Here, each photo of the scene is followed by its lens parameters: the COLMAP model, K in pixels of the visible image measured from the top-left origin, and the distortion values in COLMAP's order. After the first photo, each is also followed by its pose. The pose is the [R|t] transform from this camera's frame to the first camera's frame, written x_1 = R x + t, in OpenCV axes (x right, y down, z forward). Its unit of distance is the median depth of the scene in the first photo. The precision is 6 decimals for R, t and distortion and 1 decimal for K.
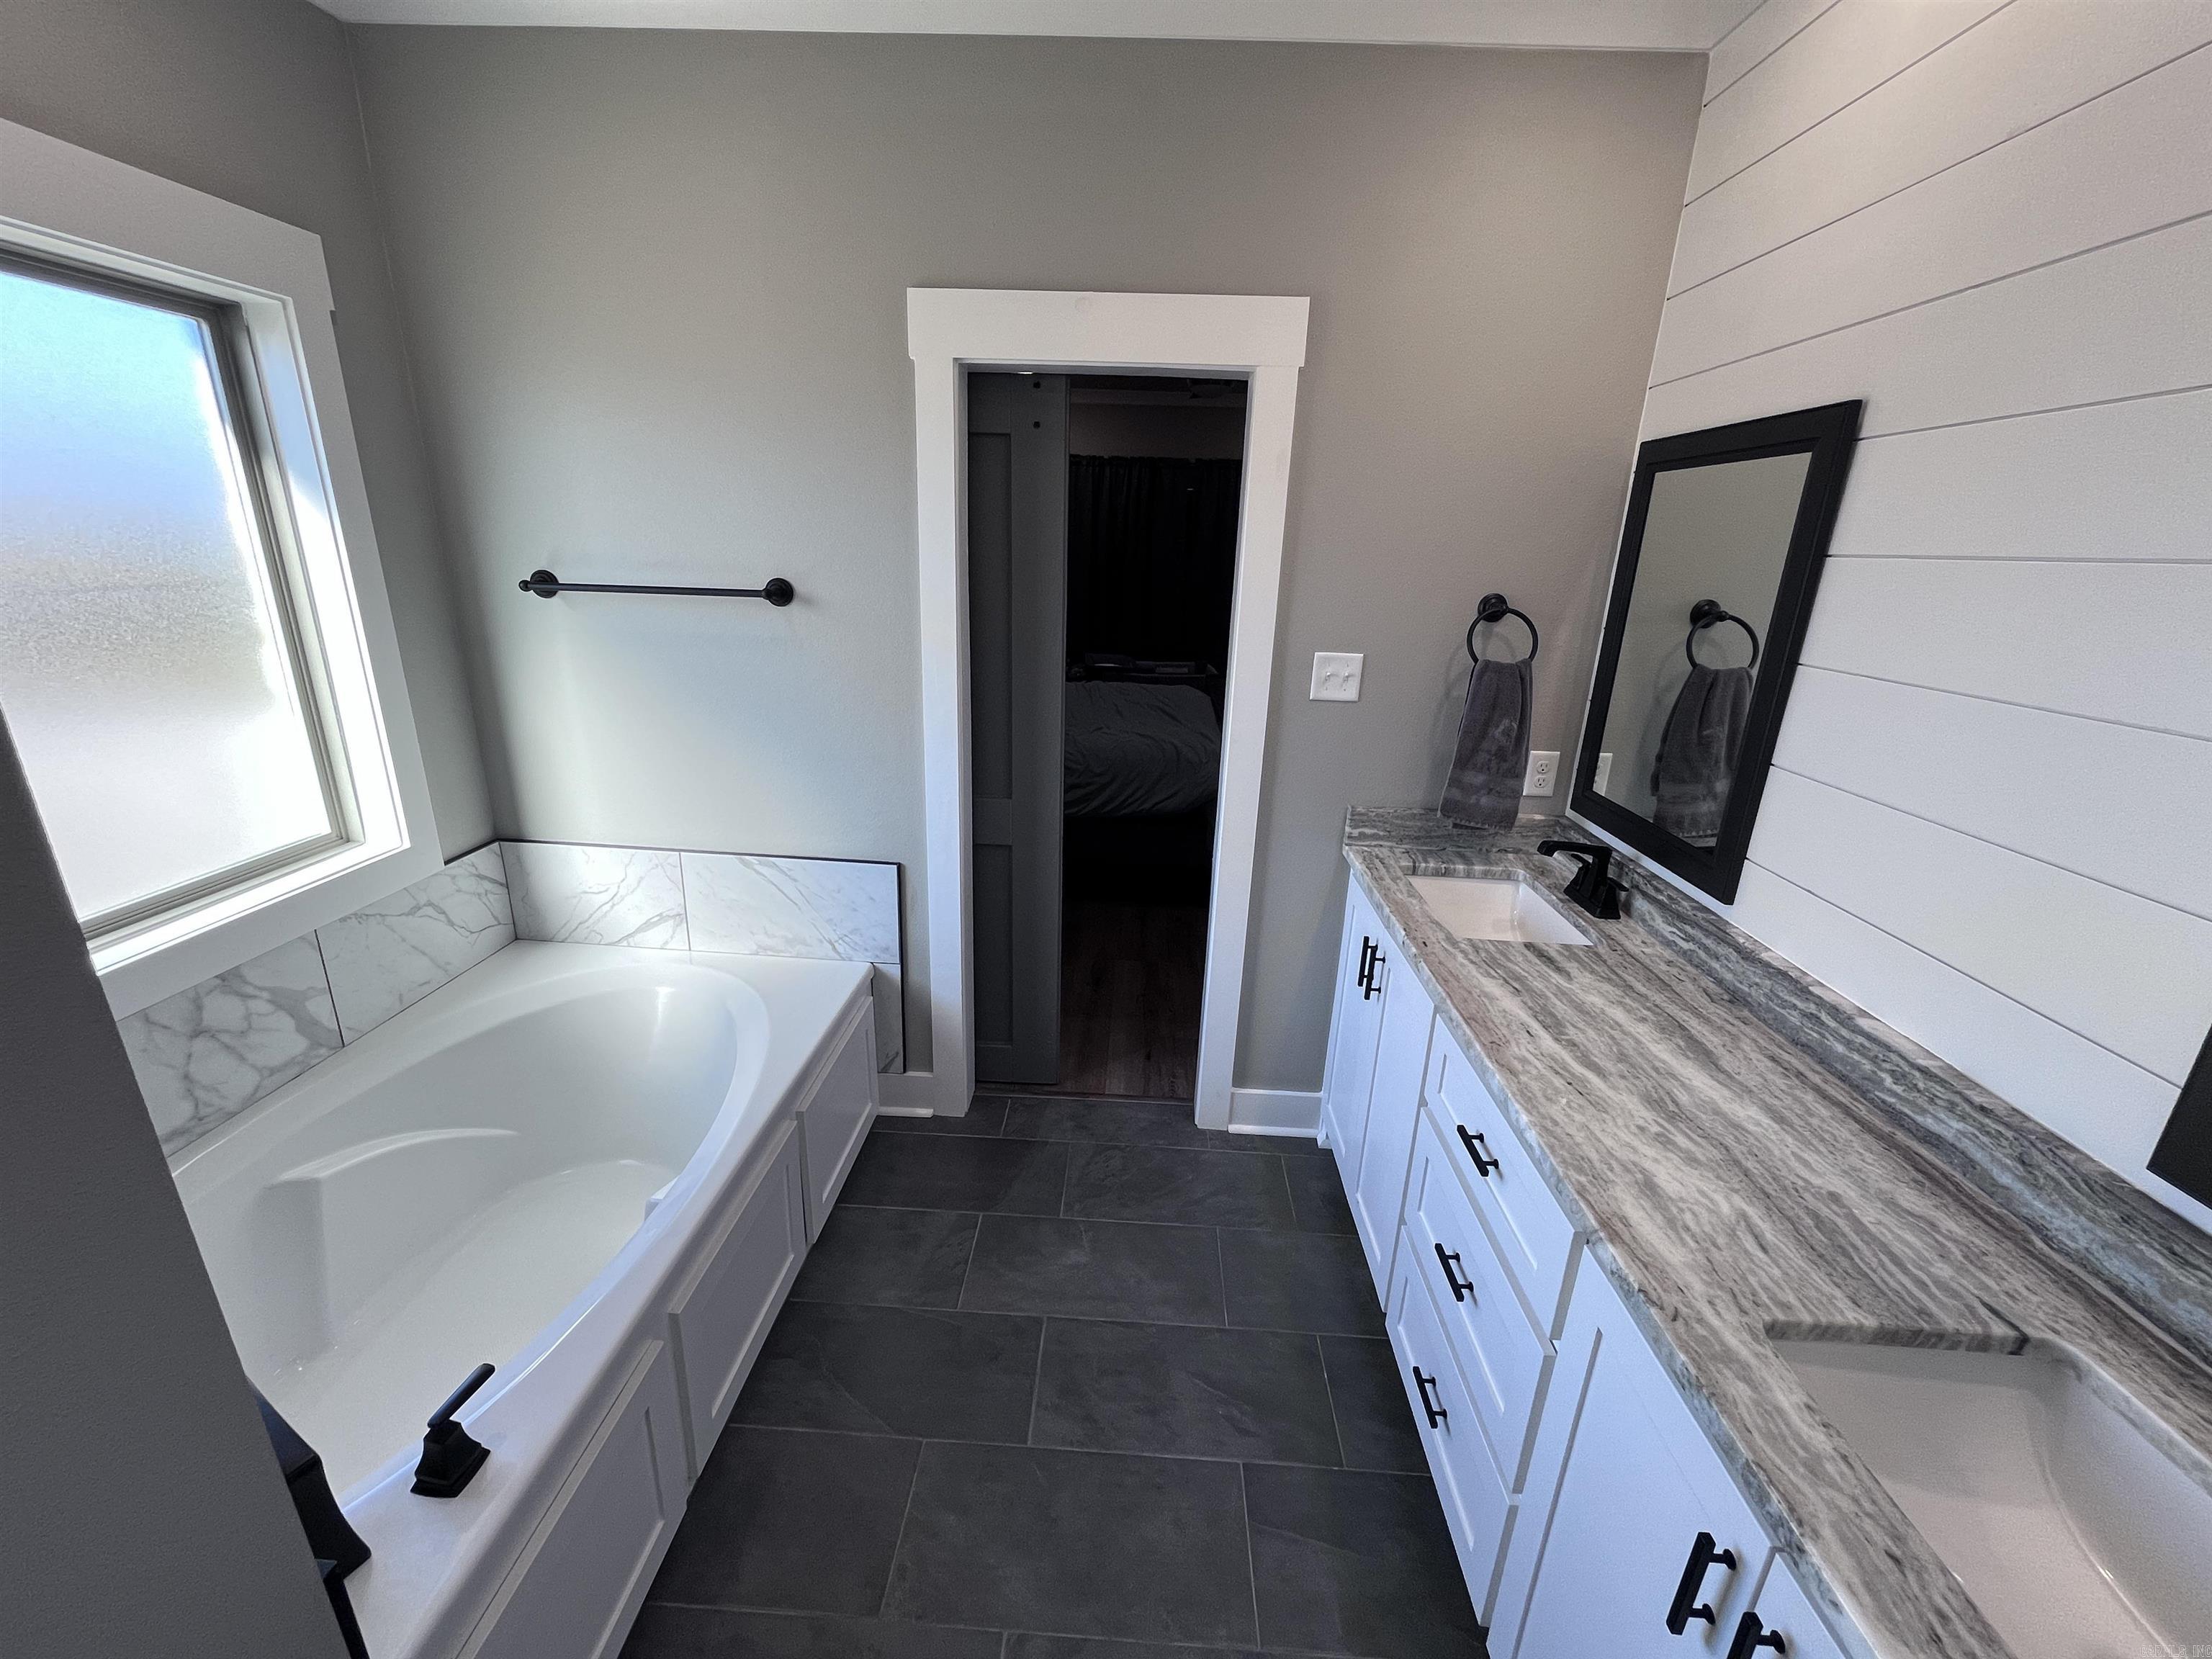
lens RADIAL K [[891.5, 0, 1104.7], [0, 891.5, 831.2], [0, 0, 1]] dist [-0.006165, 0.001026]
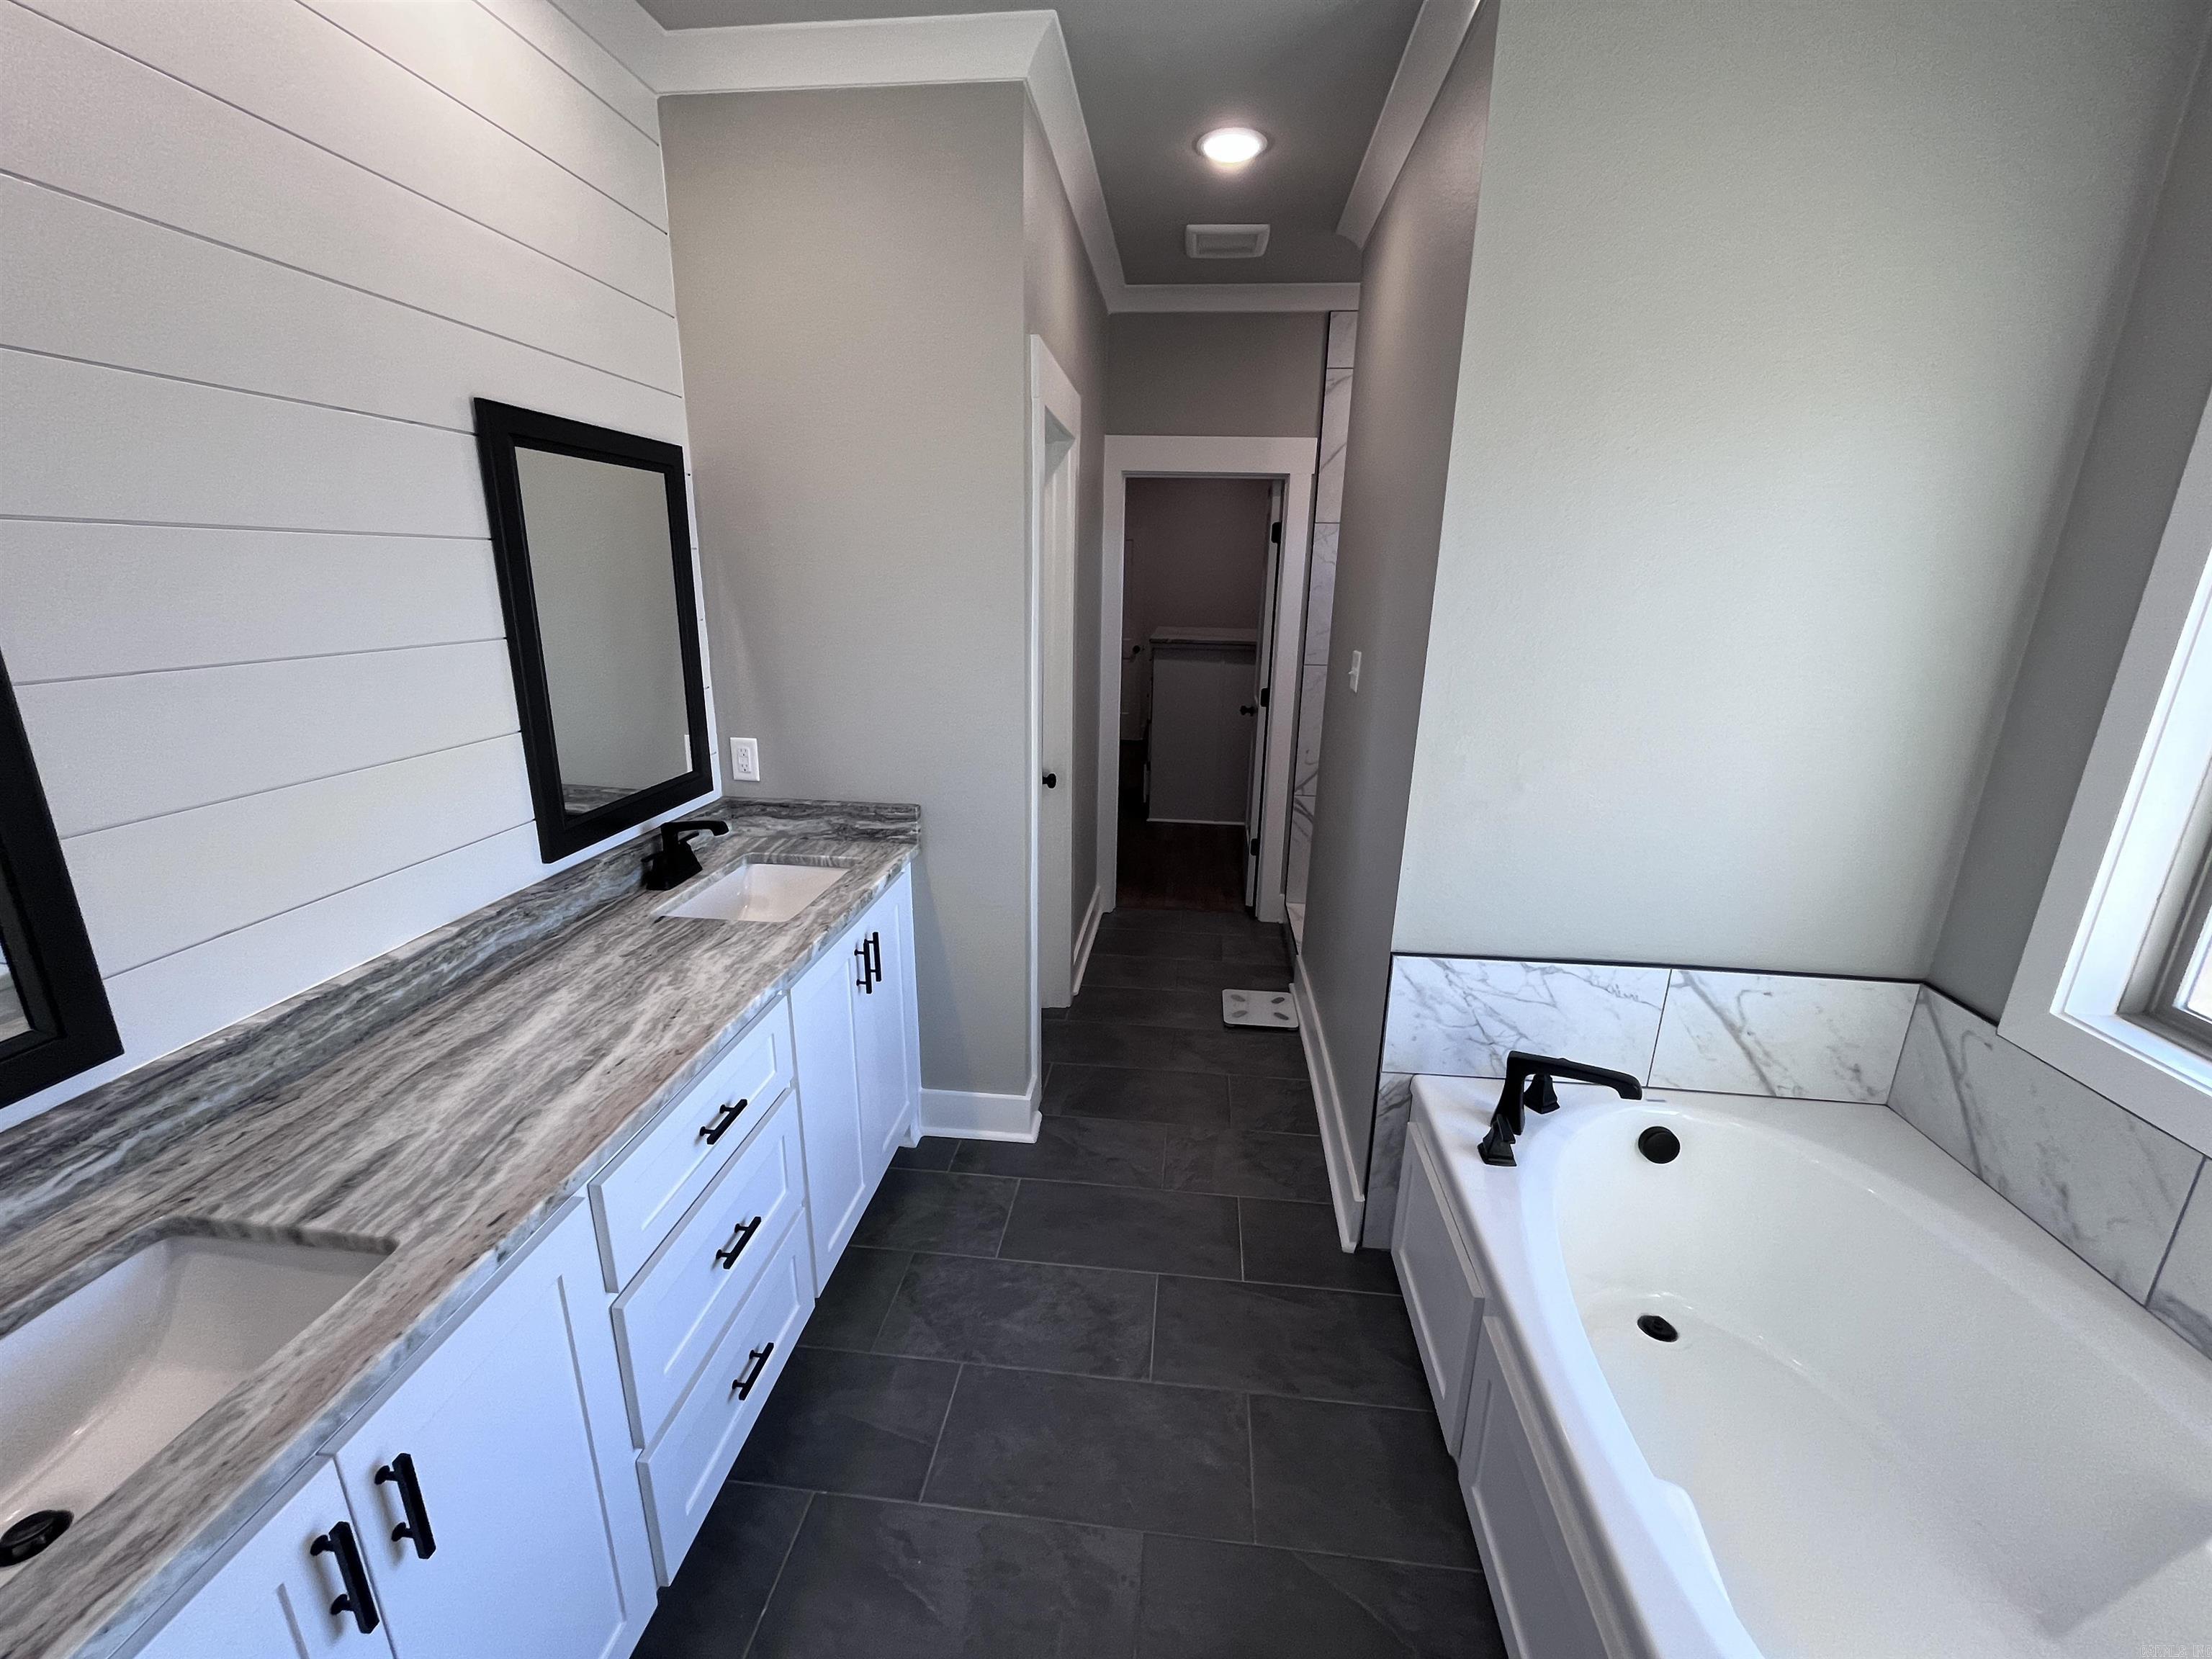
lens RADIAL K [[891.5, 0, 1104.7], [0, 891.5, 831.2], [0, 0, 1]] dist [-0.006165, 0.001026]
pose [[-0.996949, -0.064445, 0.044037, -0.050556], [-0.028598, 0.826540, 0.562151, -0.533316], [-0.072626, 0.559177, -0.825861, 1.687931]]
